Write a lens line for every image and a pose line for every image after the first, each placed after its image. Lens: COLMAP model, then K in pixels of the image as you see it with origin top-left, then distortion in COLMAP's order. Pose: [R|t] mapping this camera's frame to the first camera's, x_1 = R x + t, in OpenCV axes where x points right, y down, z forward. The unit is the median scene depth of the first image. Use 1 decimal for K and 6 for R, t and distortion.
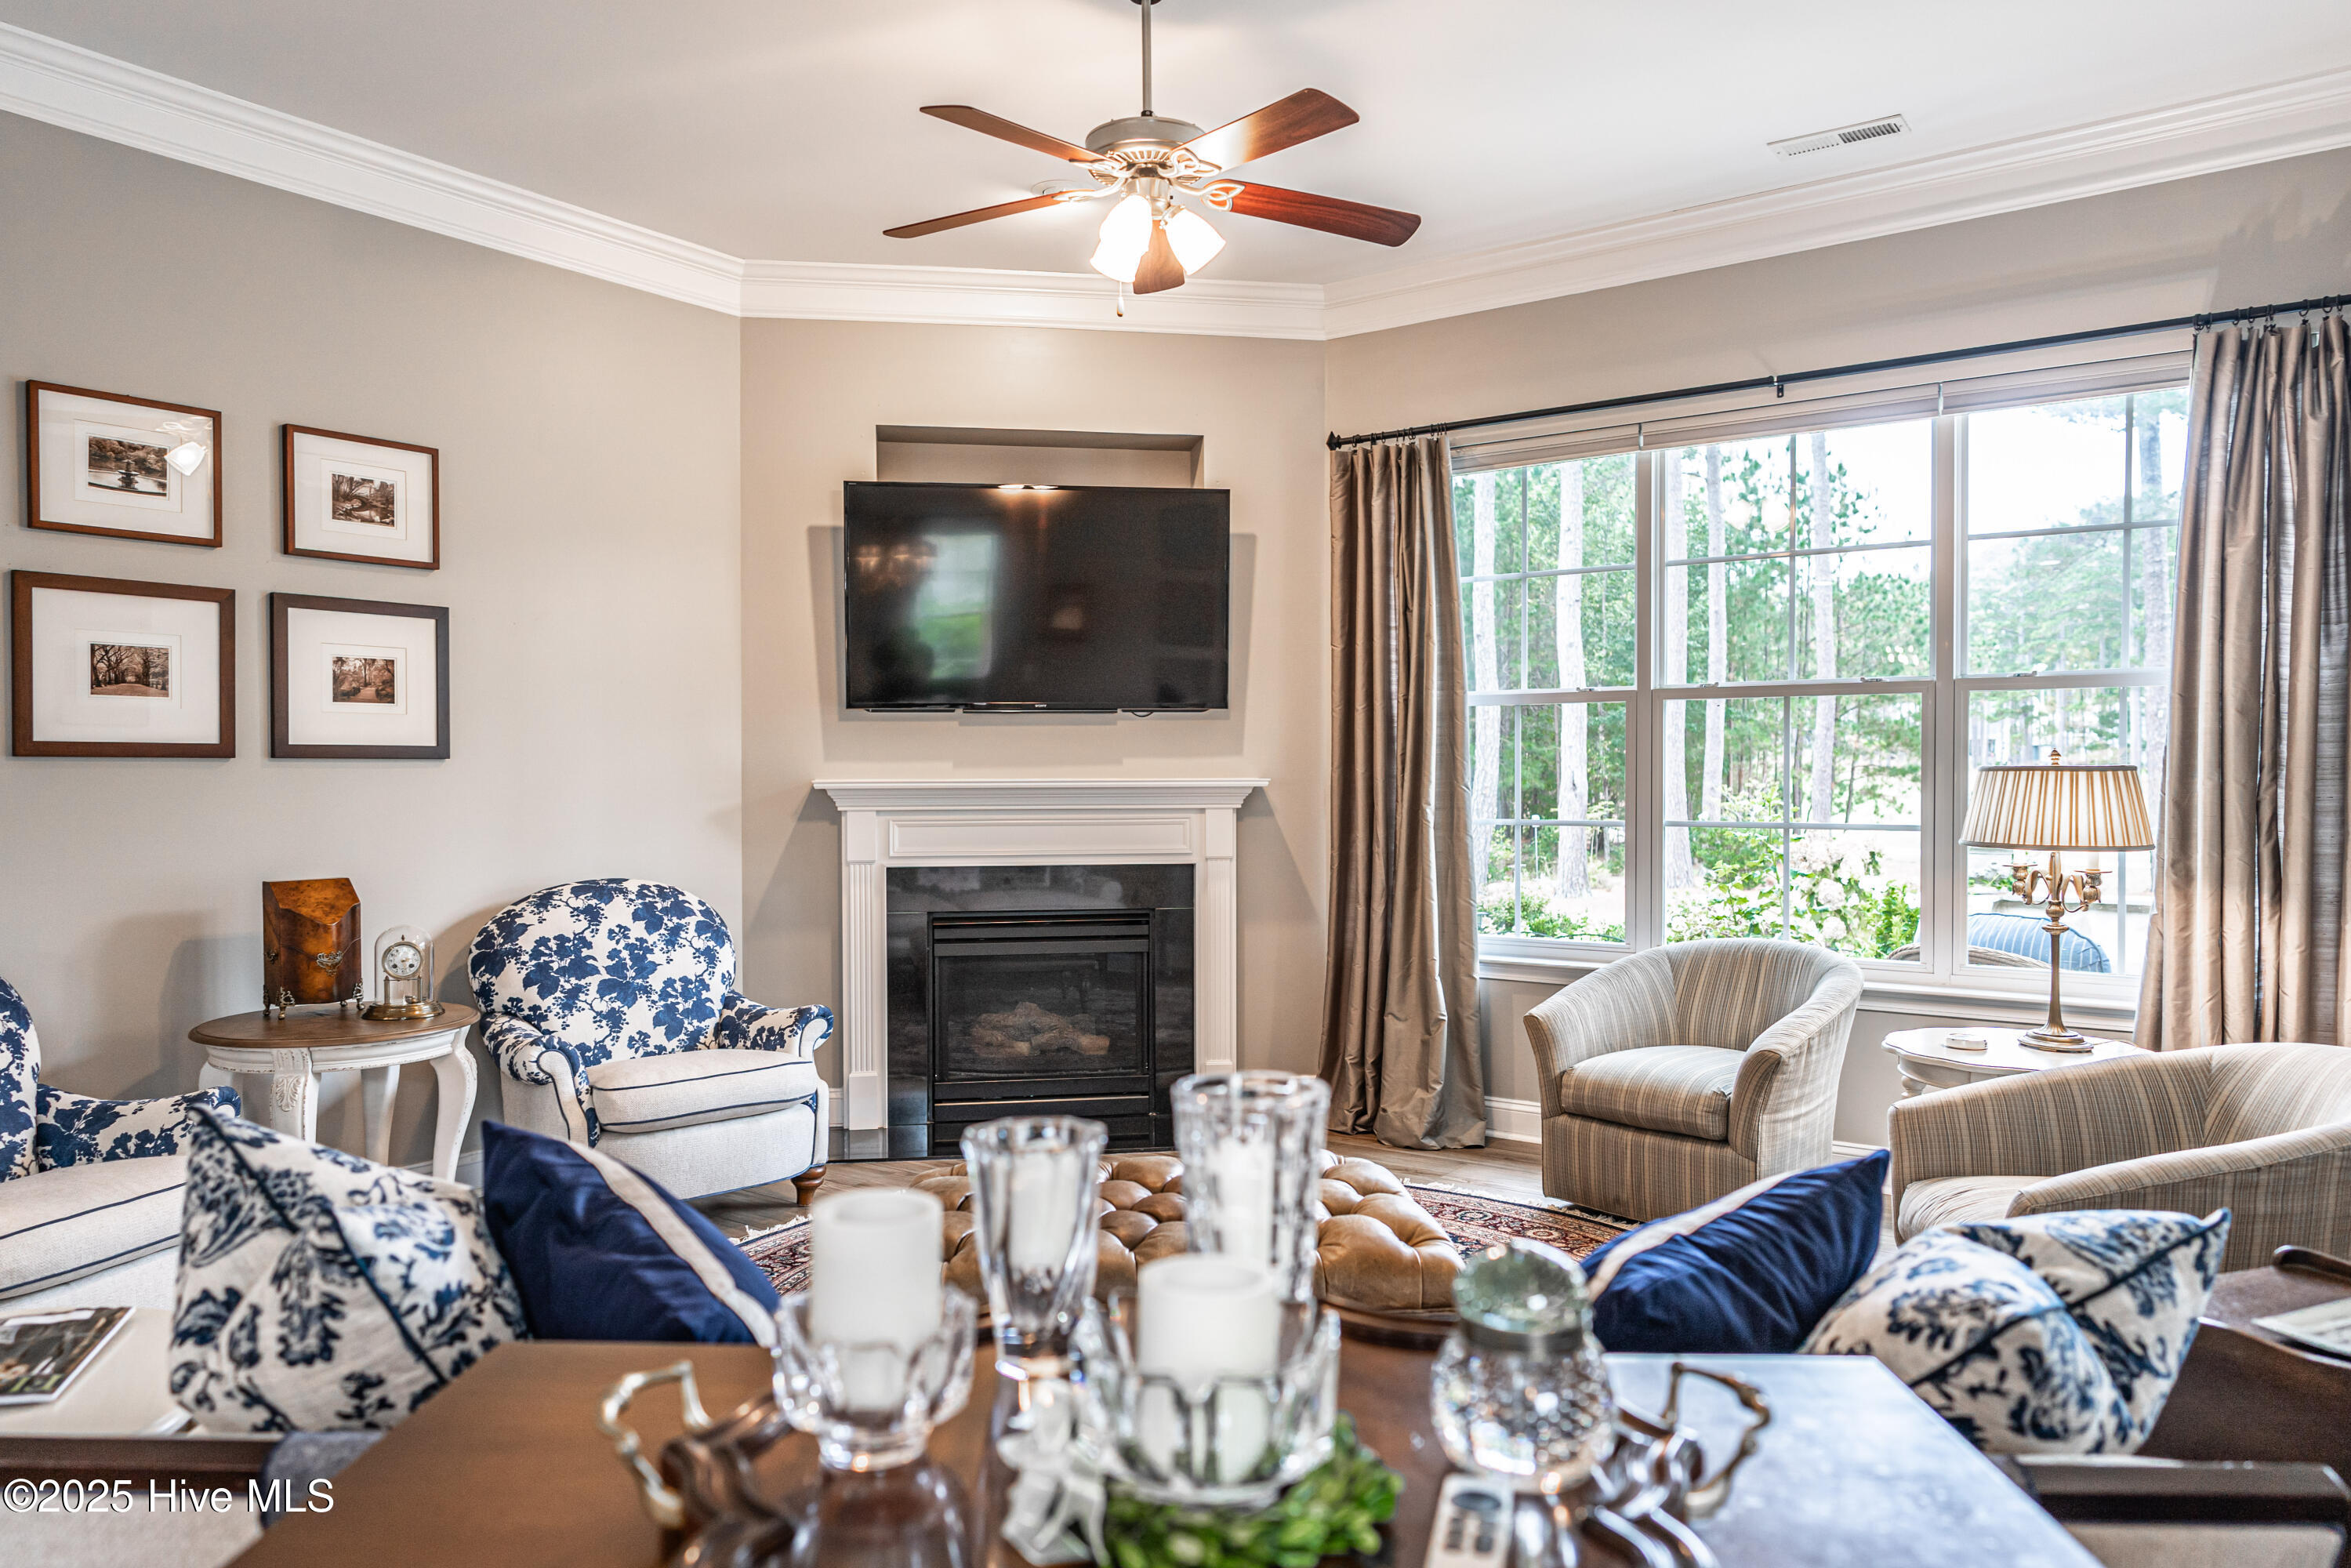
lens RADIAL K [[1576.3, 0, 1153.1], [0, 1576.3, 797.0], [0, 0, 1]] dist [-0.005083, 0.006357]
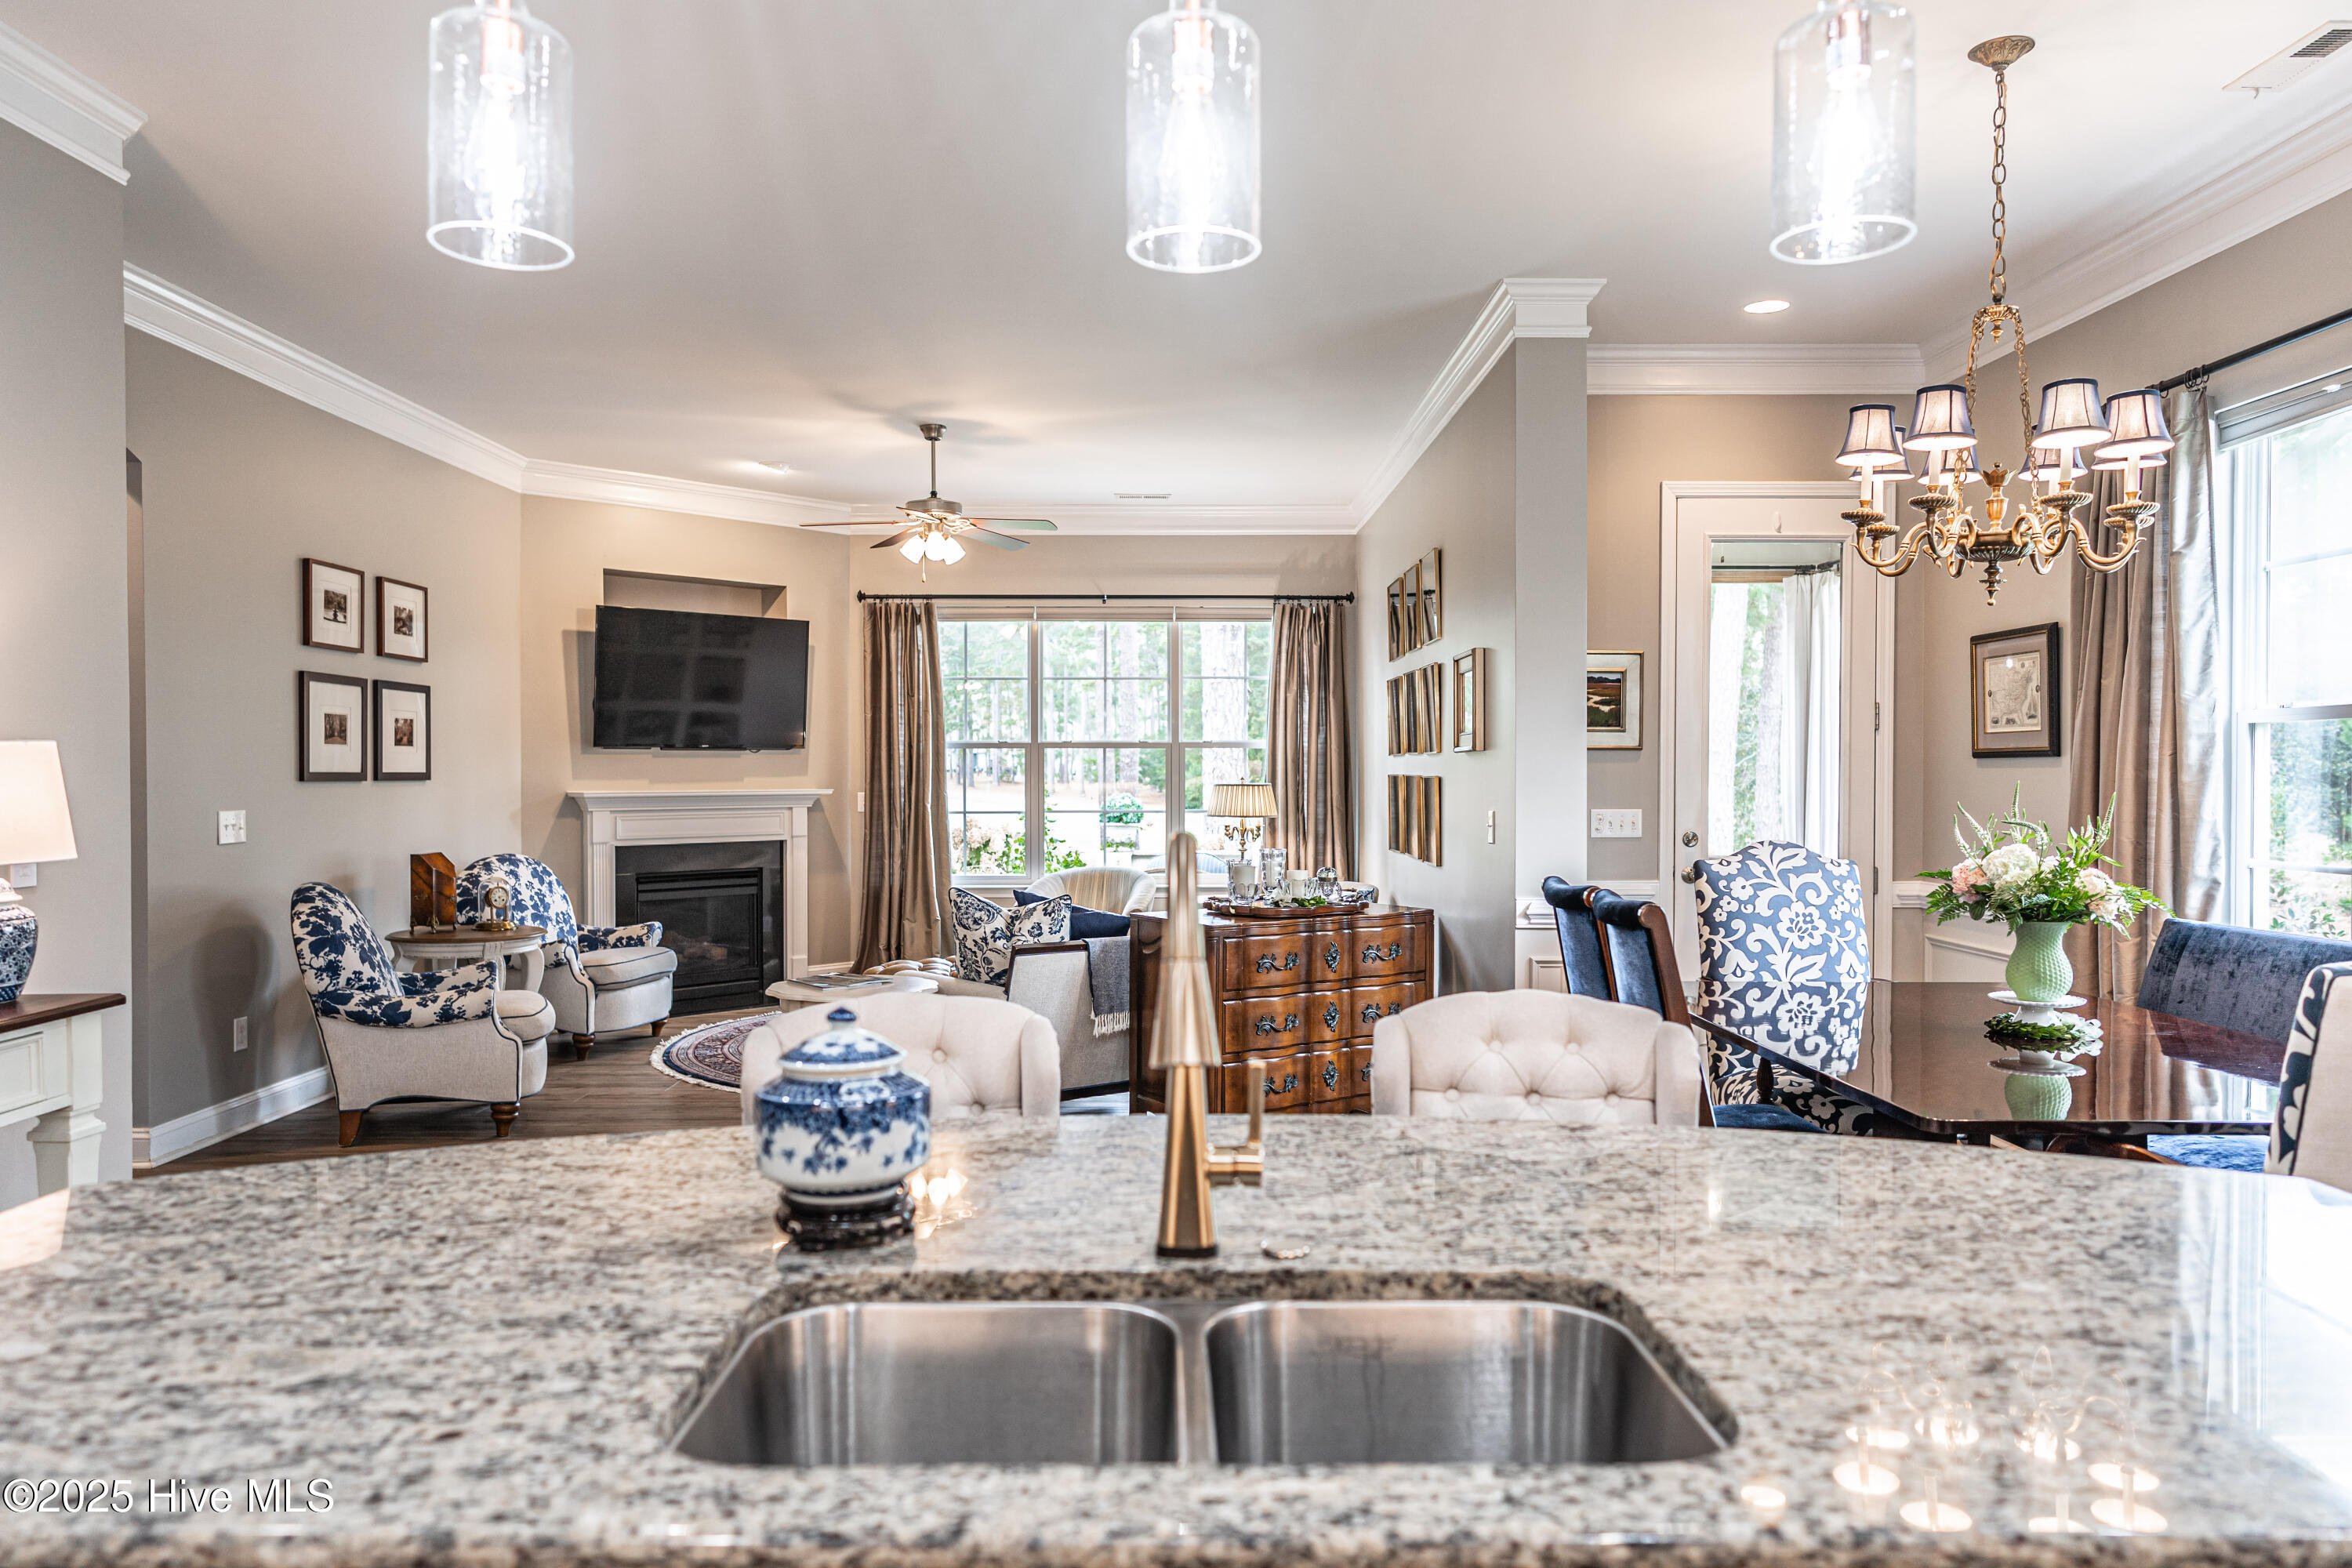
lens RADIAL K [[1576.9, 0, 1152.5], [0, 1576.9, 795.0], [0, 0, 1]] dist [-0.005083, 0.006357]
pose [[0.805762, -0.006644, 0.592202, -0.784799], [0.008556, 0.999963, -0.000423, -0.002219], [-0.592177, 0.005408, 0.805790, -0.709302]]
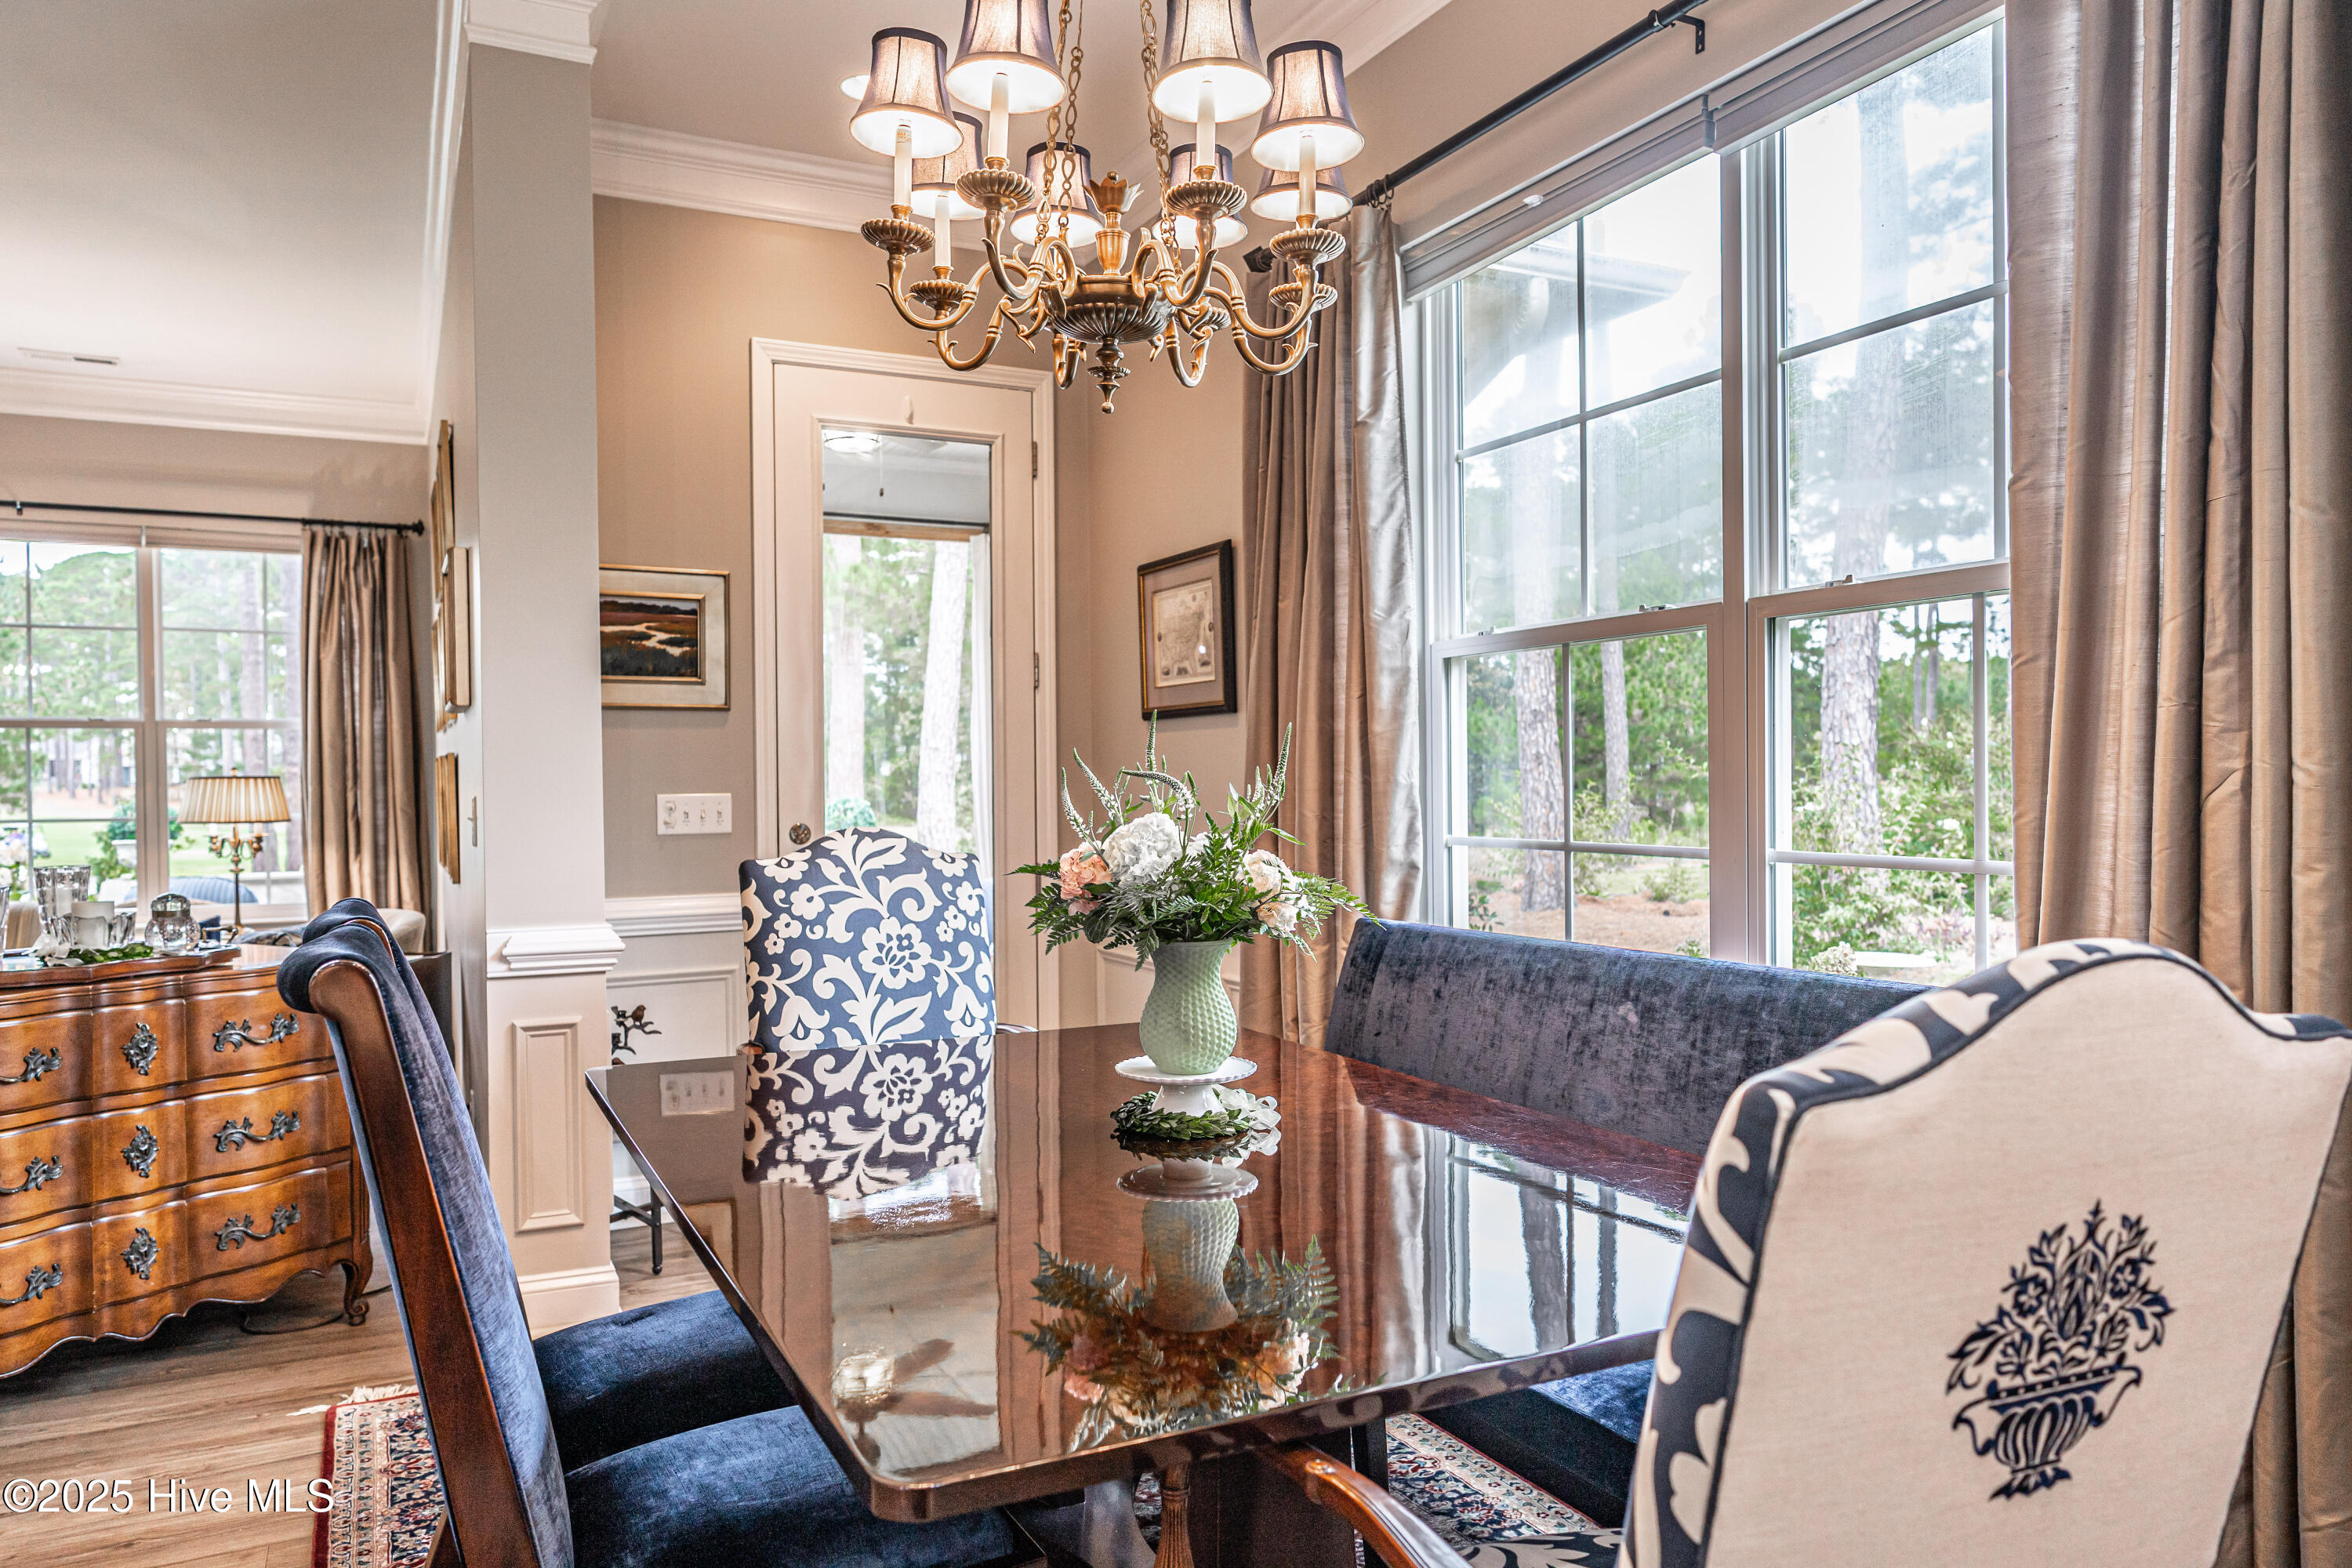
lens RADIAL K [[1576.9, 0, 1172.5], [0, 1576.9, 800.7], [0, 0, 1]] dist [-0.005083, 0.006357]
pose [[0.454675, -0.014735, 0.890535, -0.391930], [0.024726, 0.999687, 0.003917, 0.019979], [-0.890314, 0.020239, 0.454897, -0.552258]]
